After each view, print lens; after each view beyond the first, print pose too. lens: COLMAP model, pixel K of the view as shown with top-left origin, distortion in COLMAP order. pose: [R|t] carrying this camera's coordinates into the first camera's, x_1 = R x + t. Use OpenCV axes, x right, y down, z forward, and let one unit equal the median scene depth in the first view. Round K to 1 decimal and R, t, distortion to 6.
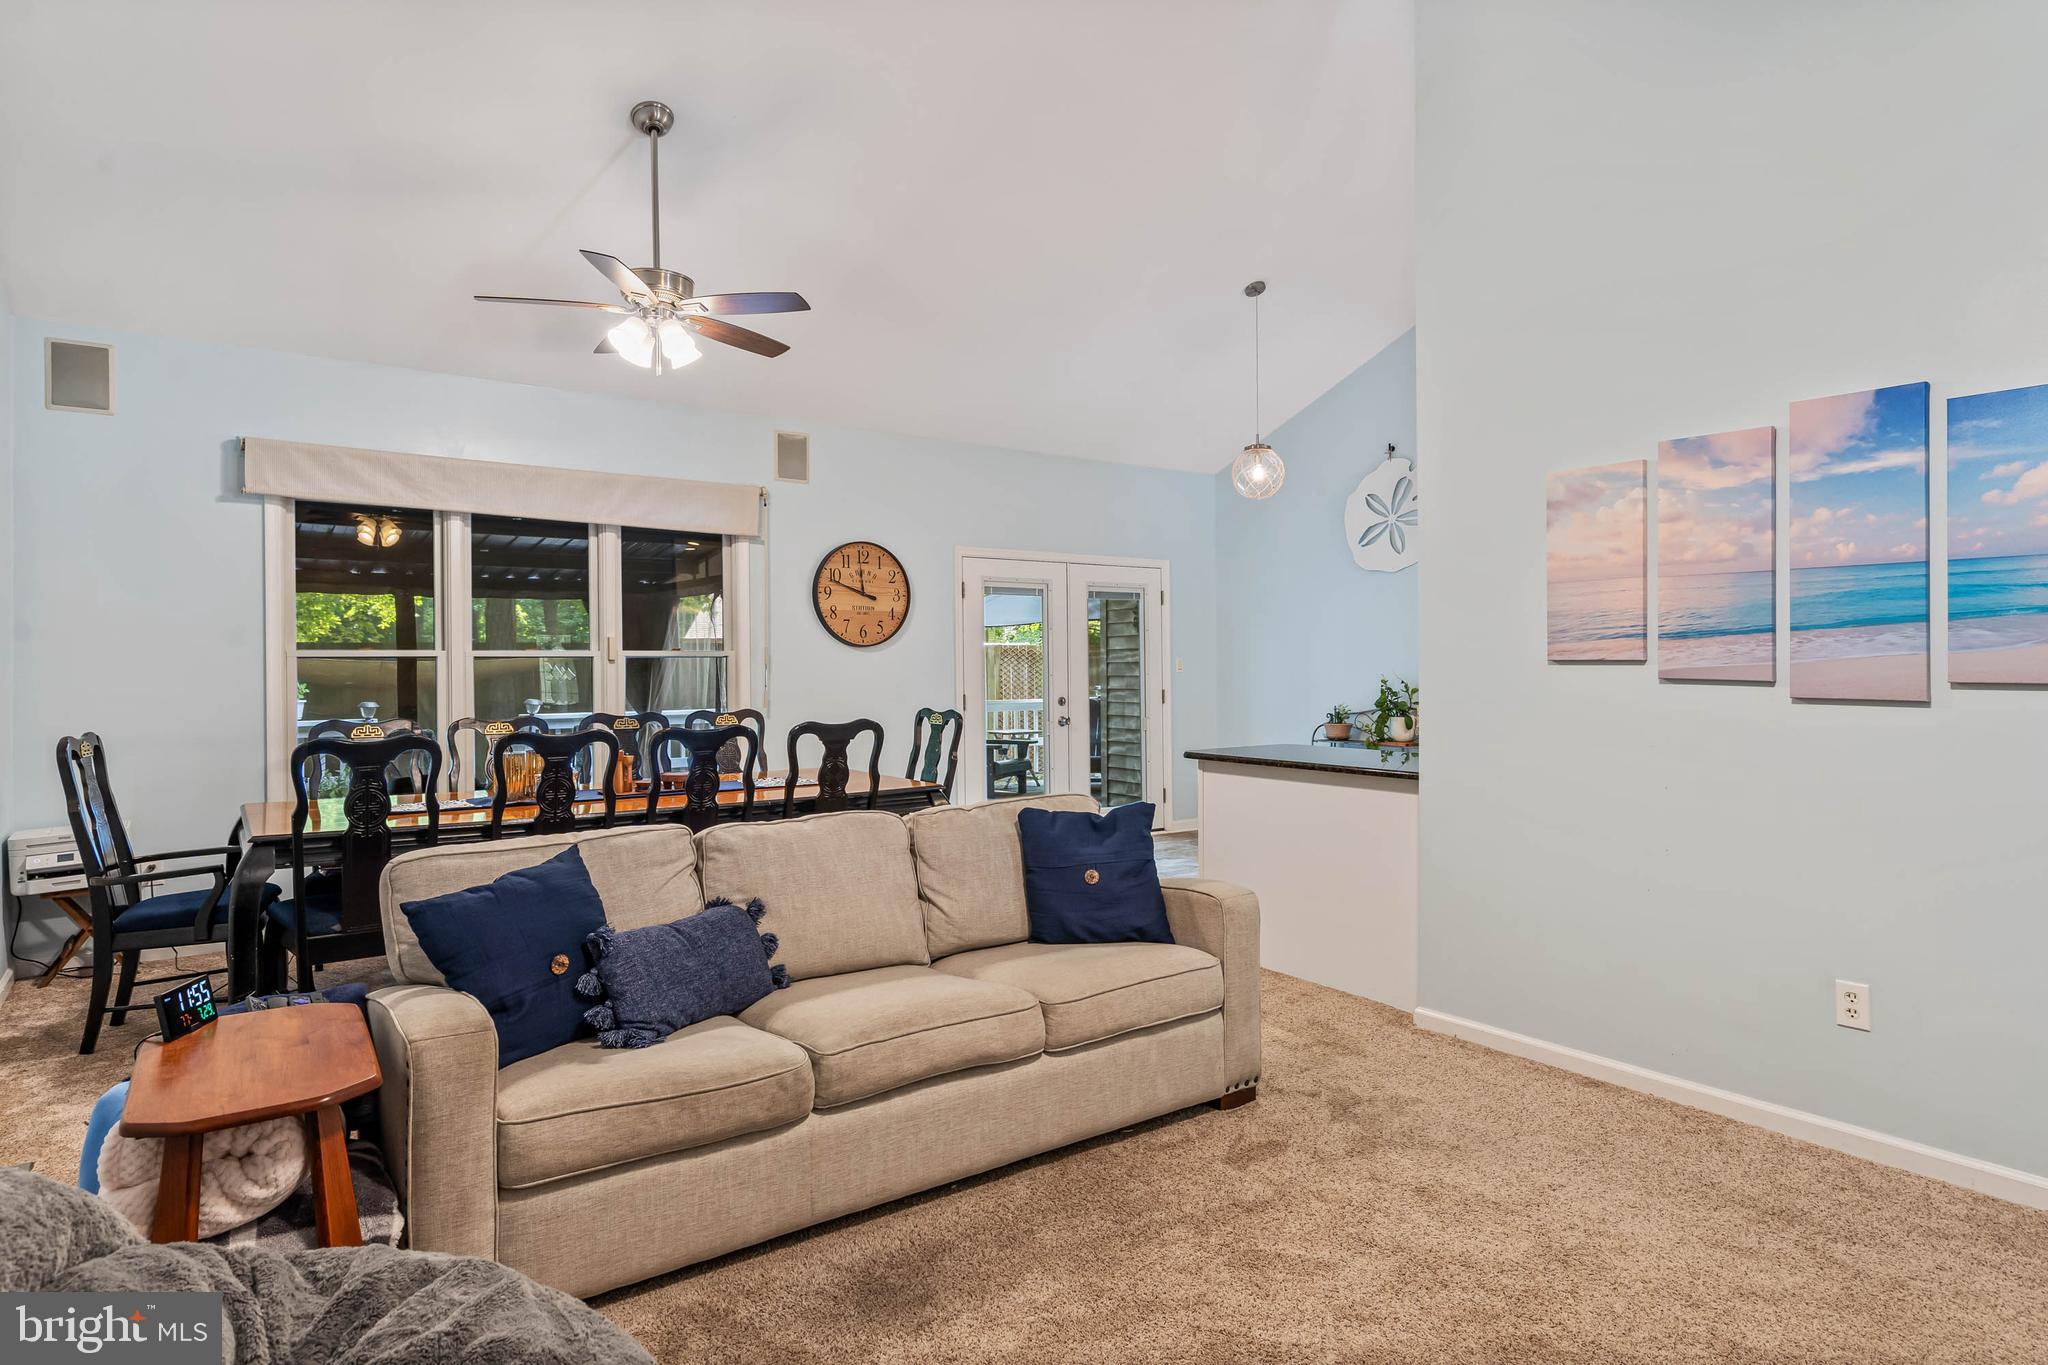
lens RADIAL K [[1160.1, 0, 1017.6], [0, 1160.1, 629.2], [0, 0, 1]] dist [0.004537, 0.000261]
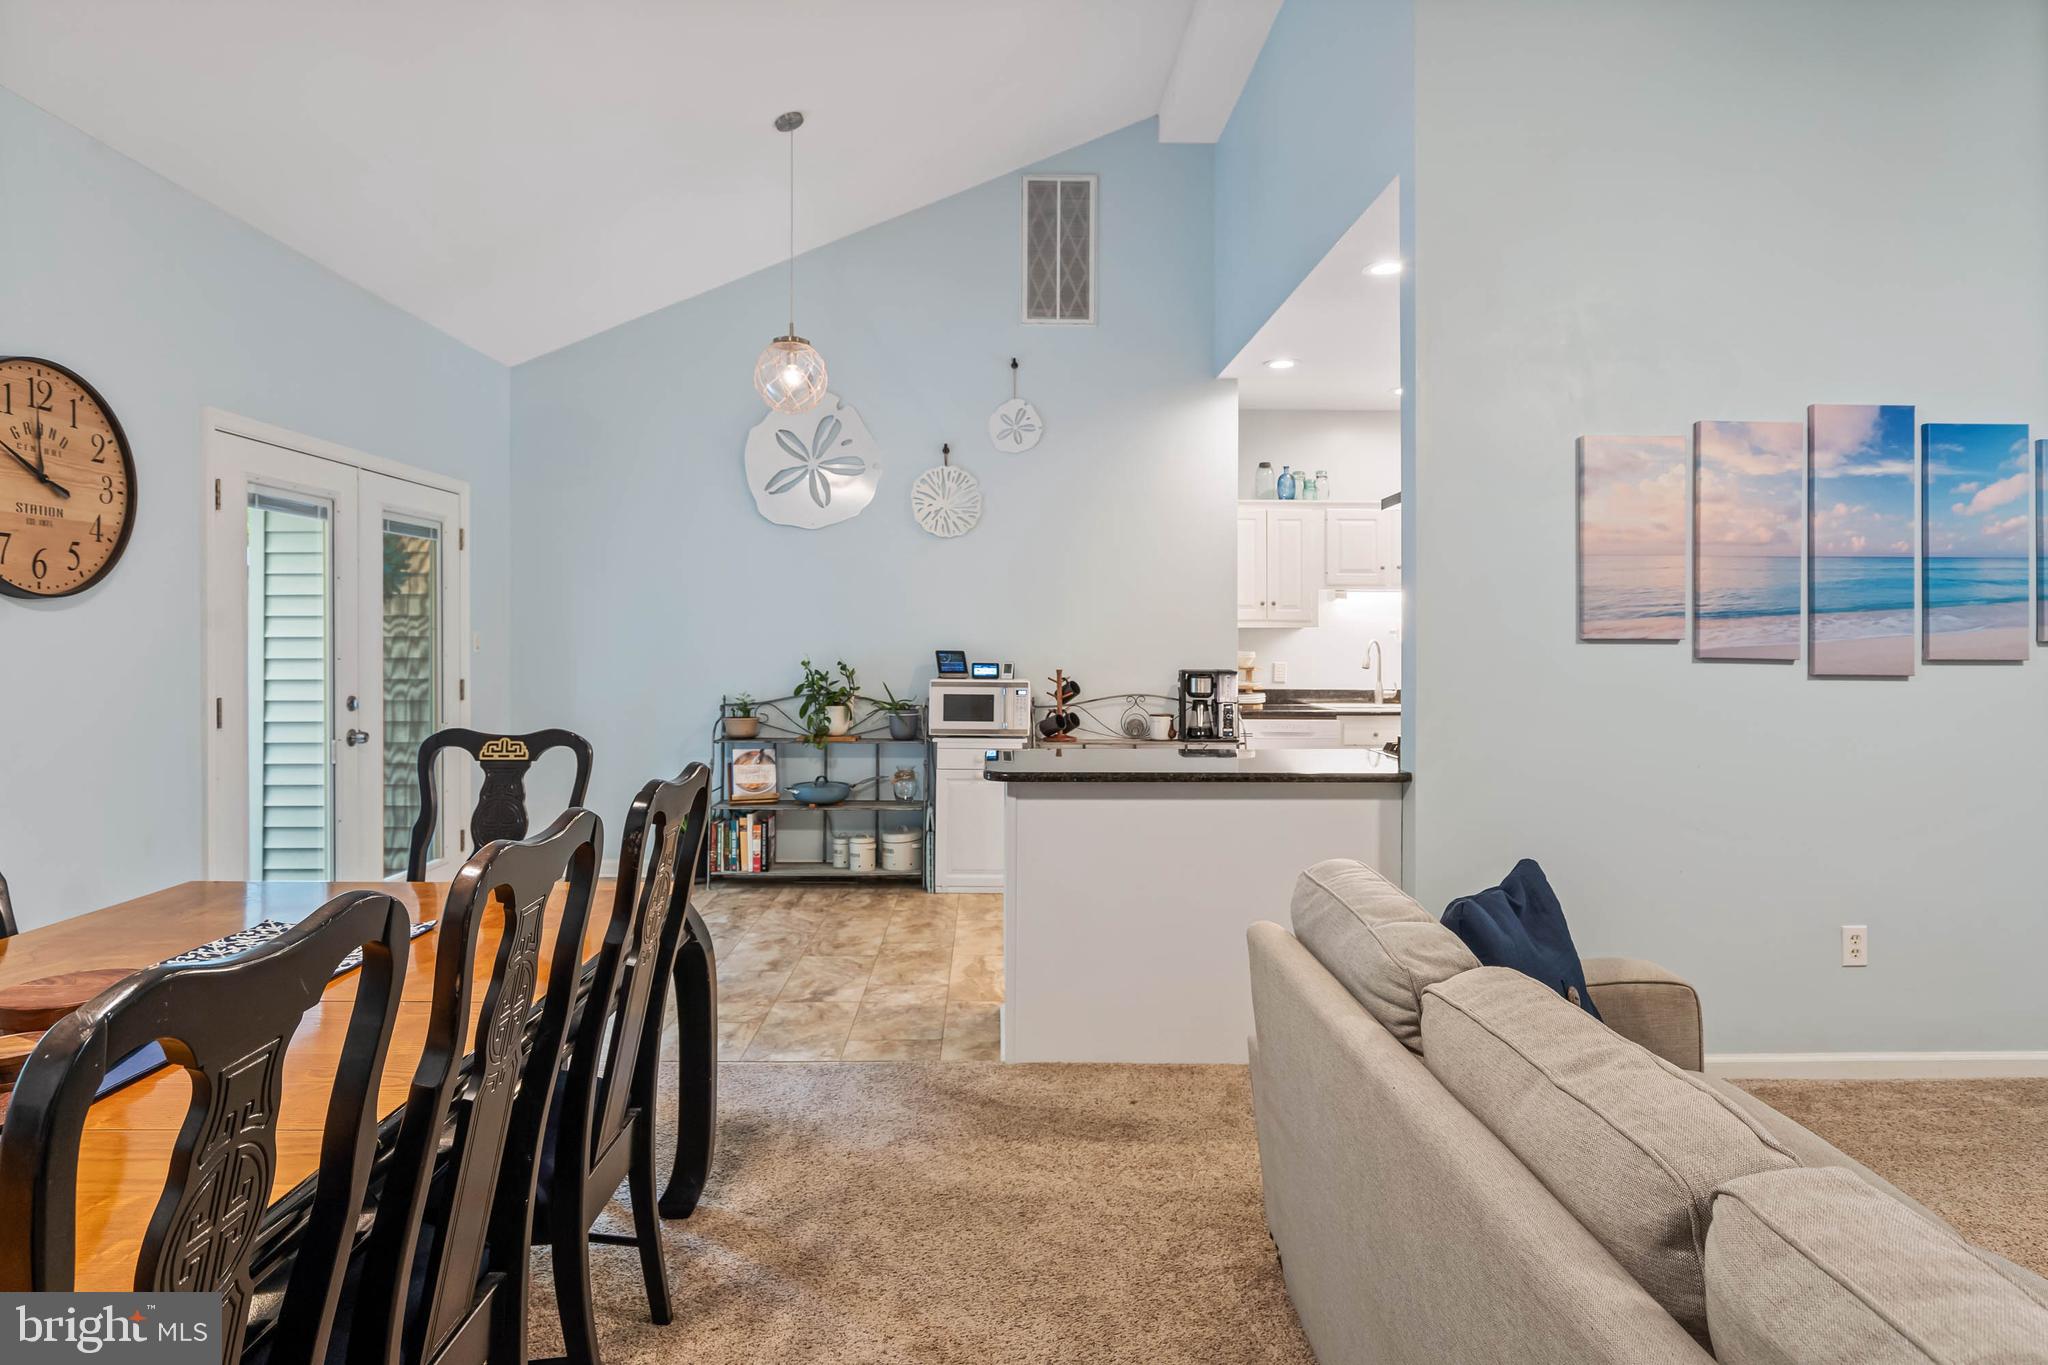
lens RADIAL K [[1158.2, 0, 1031.6], [0, 1158.2, 616.8], [0, 0, 1]] dist [0.001237, 0.001073]
pose [[0.563141, 0.021301, 0.826086, -0.616116], [-0.028498, 0.999574, -0.006347, 0.031057], [-0.825869, -0.019967, 0.563508, 0.950185]]
